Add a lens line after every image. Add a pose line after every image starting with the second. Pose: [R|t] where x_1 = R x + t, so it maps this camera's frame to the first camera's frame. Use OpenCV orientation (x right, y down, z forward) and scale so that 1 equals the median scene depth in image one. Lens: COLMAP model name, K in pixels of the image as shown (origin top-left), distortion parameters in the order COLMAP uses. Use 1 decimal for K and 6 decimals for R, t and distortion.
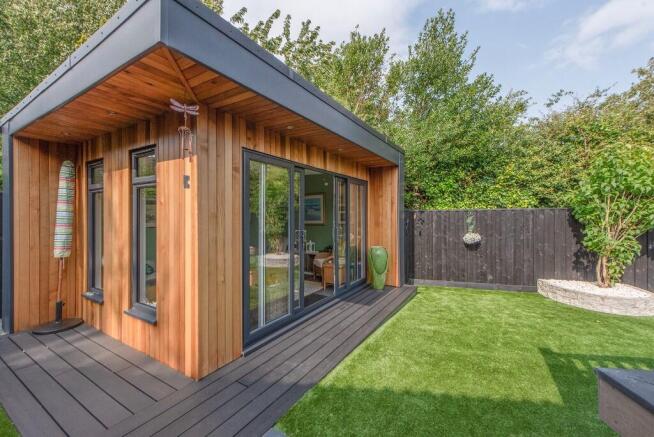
lens RADIAL K [[256.4, 0, 328.1], [0, 256.4, 215.1], [0, 0, 1]] dist [0.000822, -0.000306]
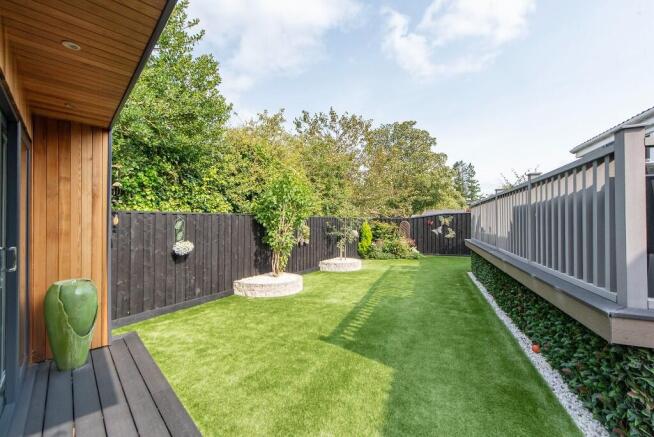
lens RADIAL K [[274.8, 0, 327.0], [0, 274.8, 218.5], [0, 0, 1]] dist [-0.001525, -0.000515]
pose [[0.254480, 0.016678, 0.966934, -0.186139], [-0.009065, 0.999848, -0.014860, 0.006760], [-0.967036, -0.004984, 0.254592, 0.374440]]
